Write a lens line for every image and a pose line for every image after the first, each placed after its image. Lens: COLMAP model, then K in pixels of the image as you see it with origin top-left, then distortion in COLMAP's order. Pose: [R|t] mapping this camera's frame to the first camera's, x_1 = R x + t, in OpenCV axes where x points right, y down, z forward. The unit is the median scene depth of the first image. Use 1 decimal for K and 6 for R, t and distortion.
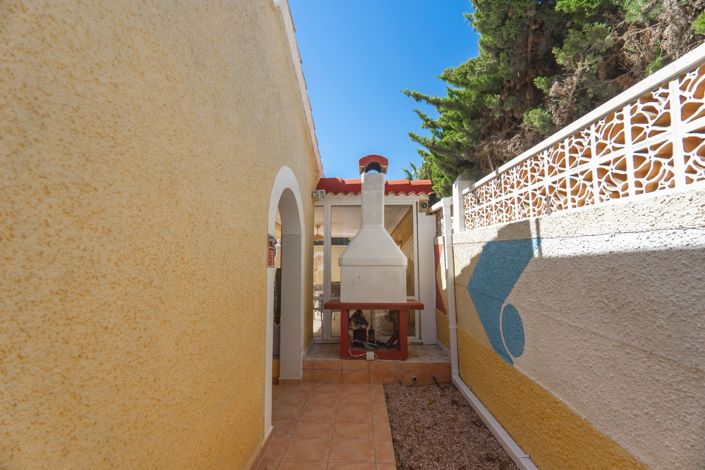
lens RADIAL K [[336.2, 0, 352.6], [0, 336.2, 231.9], [0, 0, 1]] dist [-0.005070, 0.001782]
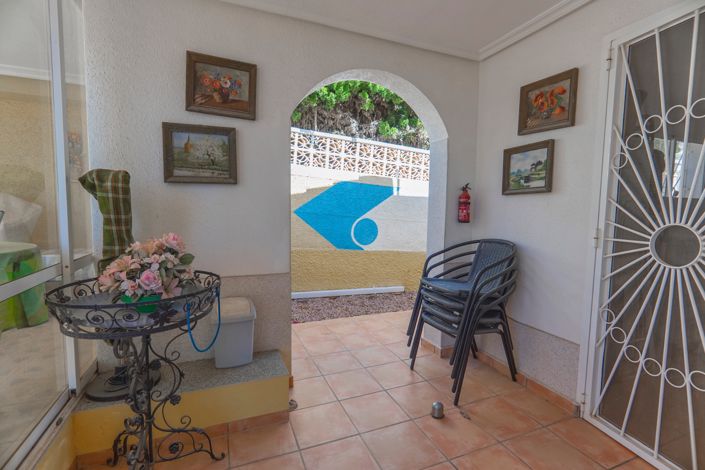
lens RADIAL K [[336.2, 0, 352.6], [0, 336.2, 231.9], [0, 0, 1]] dist [-0.005070, 0.001782]
pose [[-0.418091, -0.077761, 0.905071, -1.318389], [-0.121631, 0.992150, 0.029056, 0.266514], [-0.900226, -0.097936, -0.424267, 2.024756]]
